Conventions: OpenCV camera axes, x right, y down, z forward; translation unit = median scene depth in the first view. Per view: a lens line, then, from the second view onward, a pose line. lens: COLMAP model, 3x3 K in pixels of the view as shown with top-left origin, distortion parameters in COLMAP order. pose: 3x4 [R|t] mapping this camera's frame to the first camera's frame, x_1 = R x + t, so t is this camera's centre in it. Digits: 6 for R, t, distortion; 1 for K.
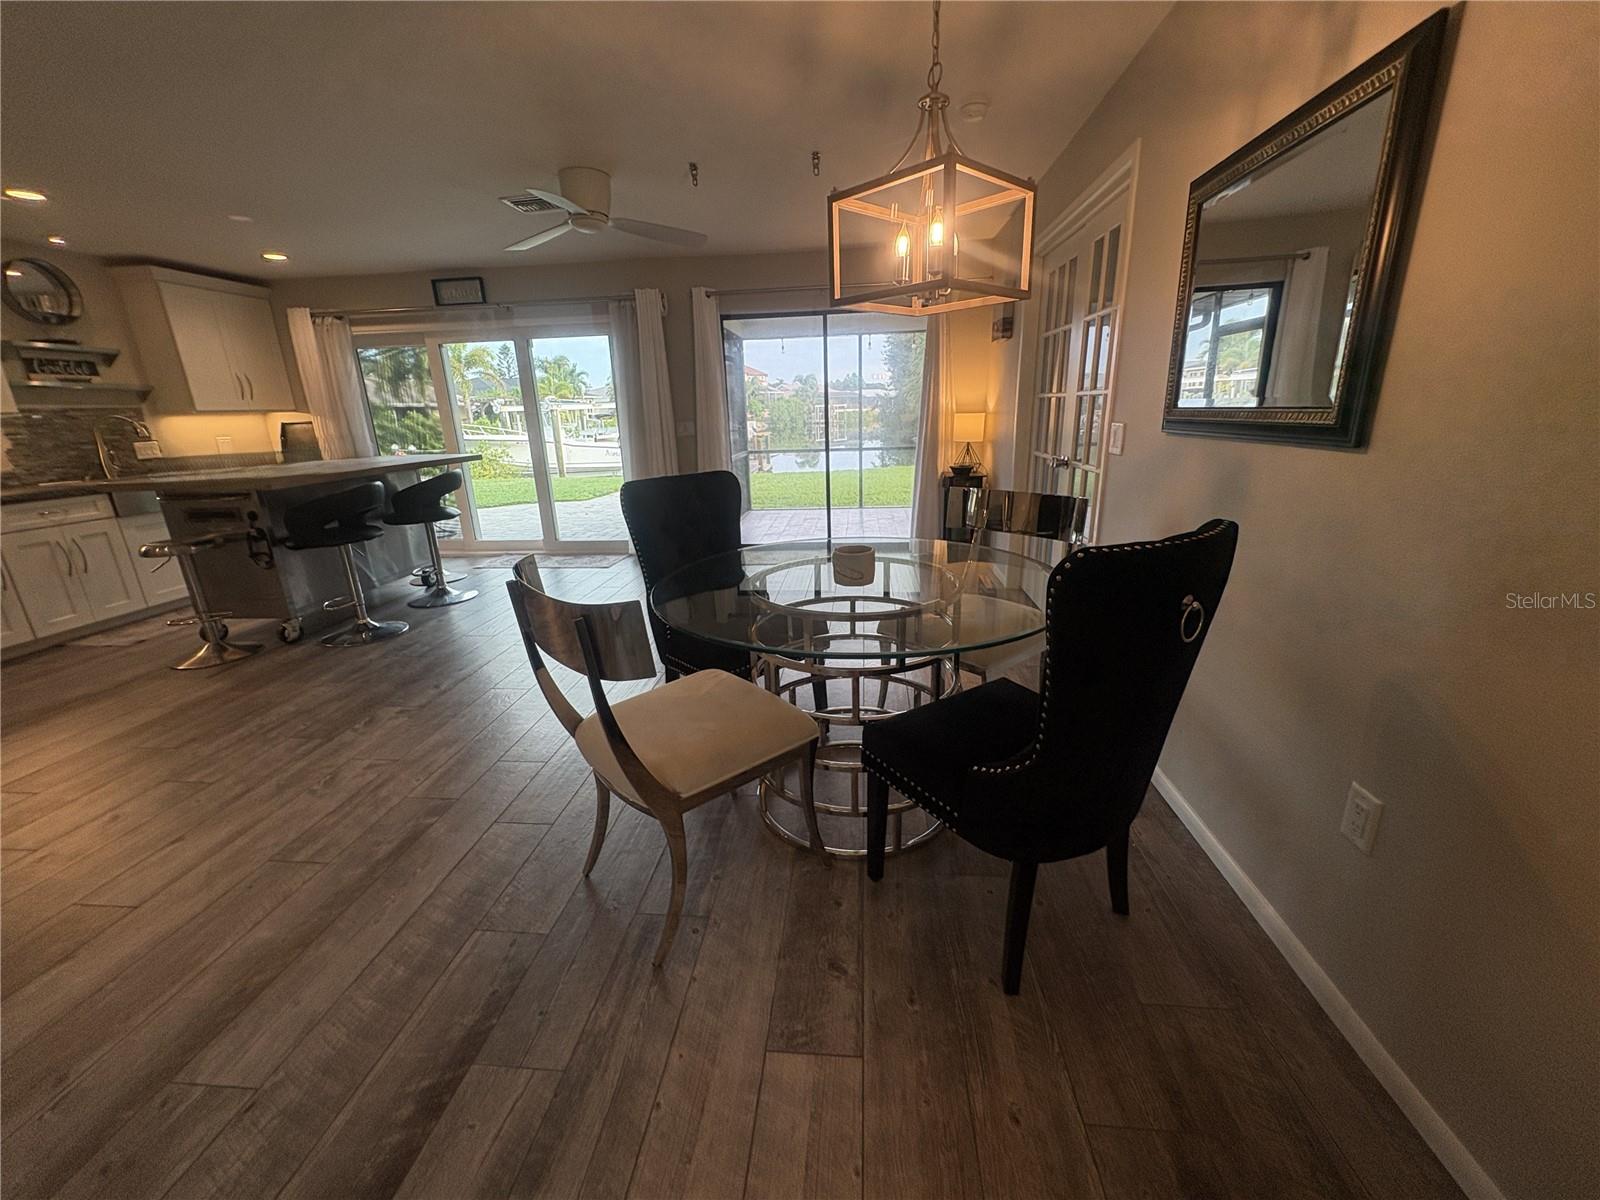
lens RADIAL K [[636.7, 0, 798.5], [0, 636.7, 599.9], [0, 0, 1]] dist [0.001238, 0.000068]
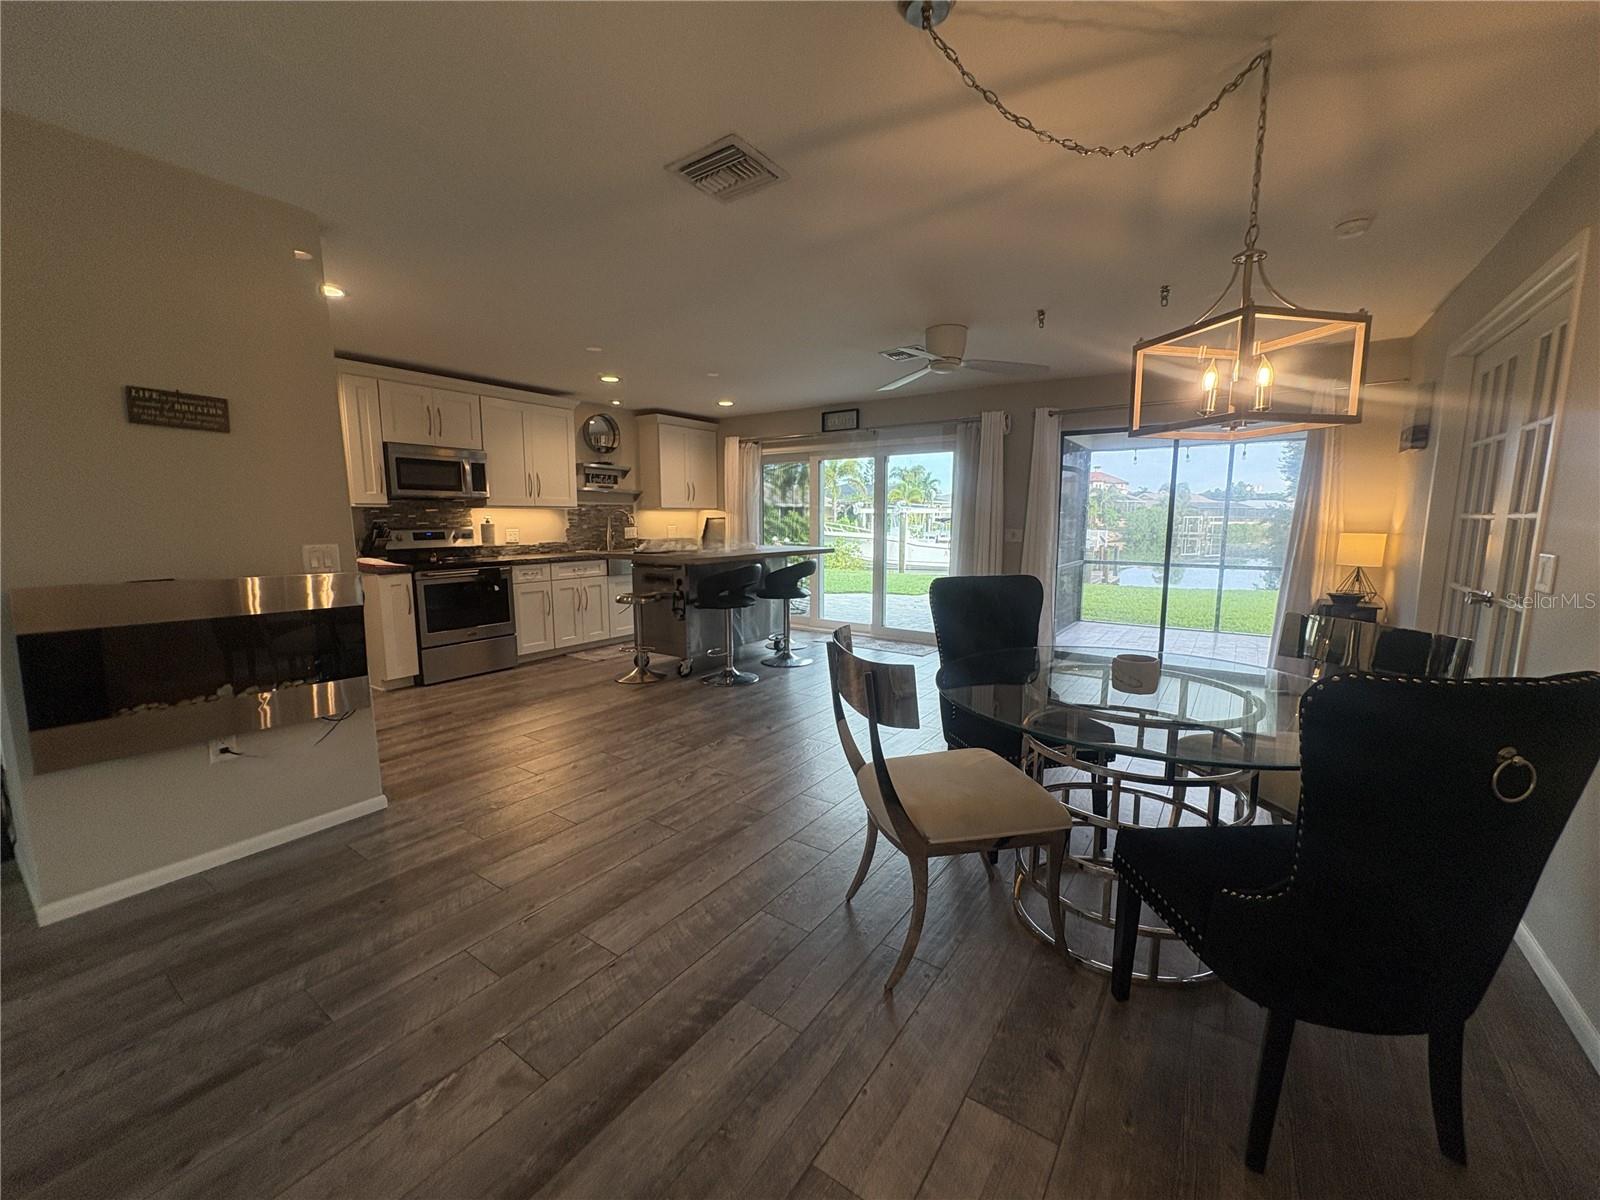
lens RADIAL K [[636.7, 0, 800.6], [0, 636.7, 602.0], [0, 0, 1]] dist [0.001238, 0.000068]
pose [[0.870029, 0.097116, -0.483340, 0.097964], [-0.169783, 0.979455, -0.108817, 0.033420], [0.462842, 0.176736, 0.868644, -0.148743]]
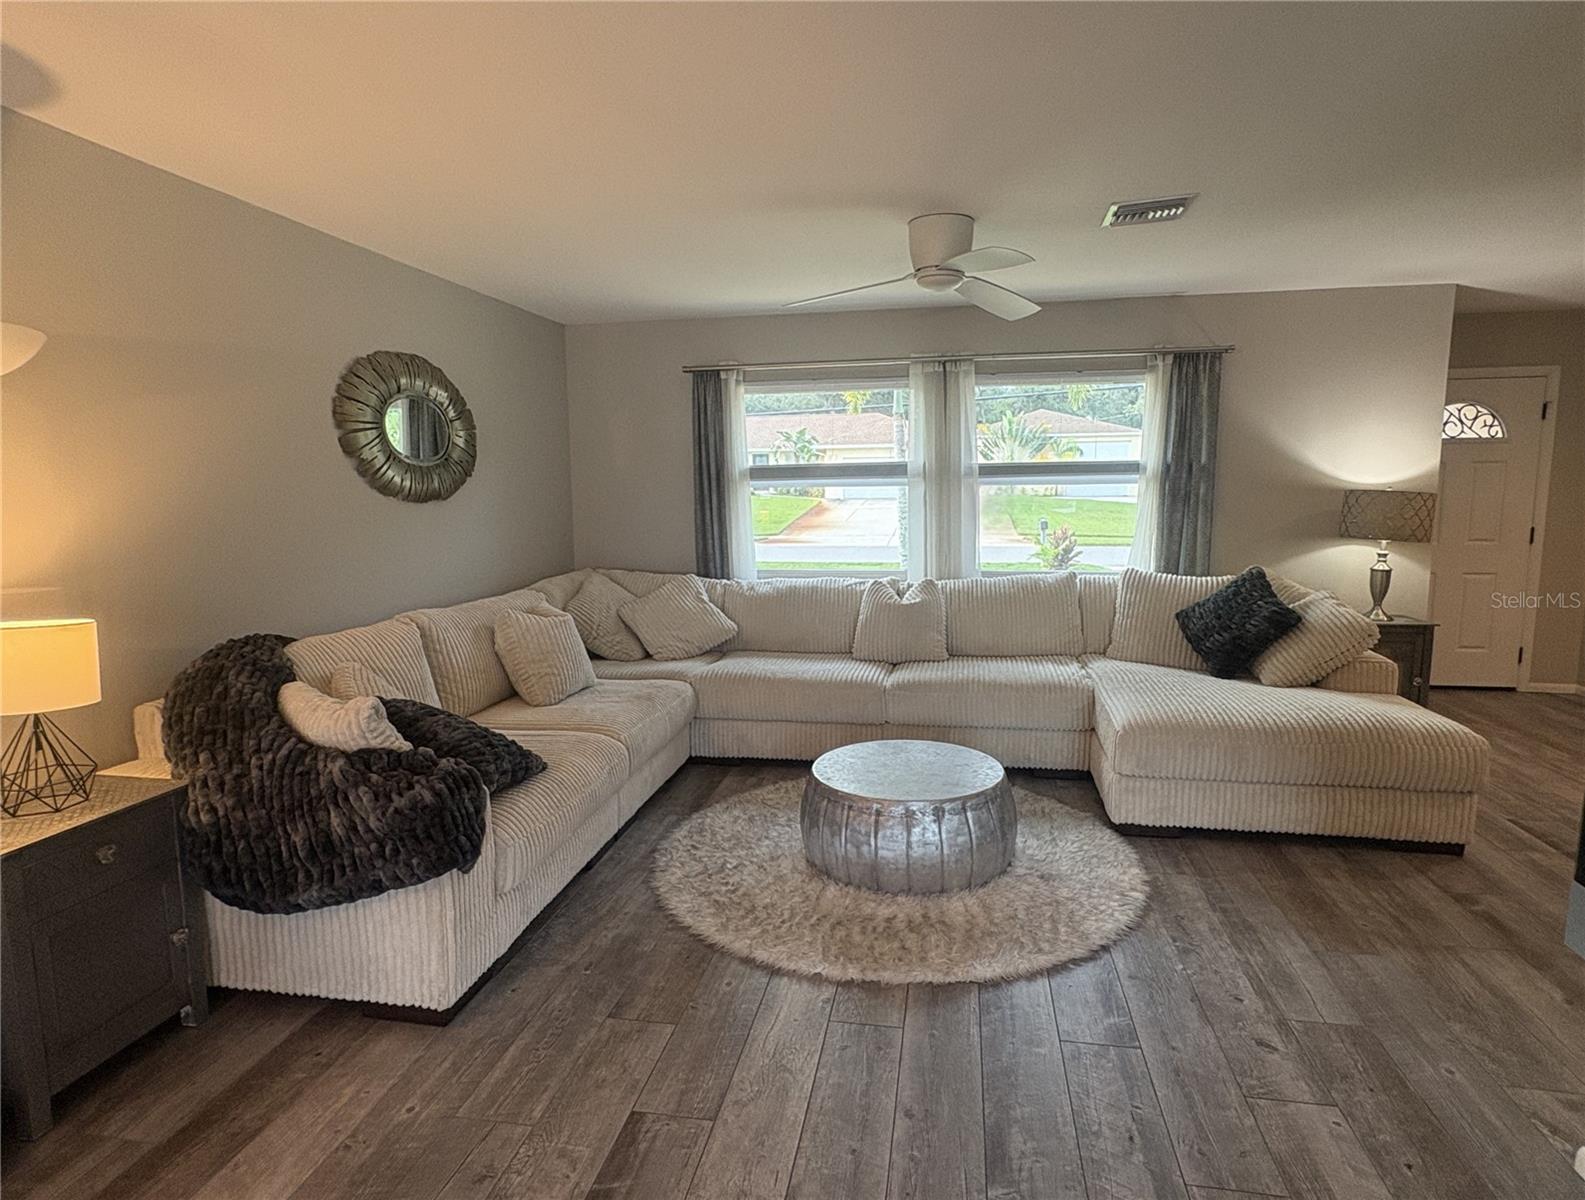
lens RADIAL K [[876.2, 0, 793.3], [0, 876.2, 600.2], [0, 0, 1]] dist [-0.003180, -0.000445]
pose [[-0.994978, 0.033177, 0.094438, -0.689753], [0.069315, 0.909024, 0.410938, -0.343078], [-0.072213, 0.415420, -0.906759, 0.910967]]
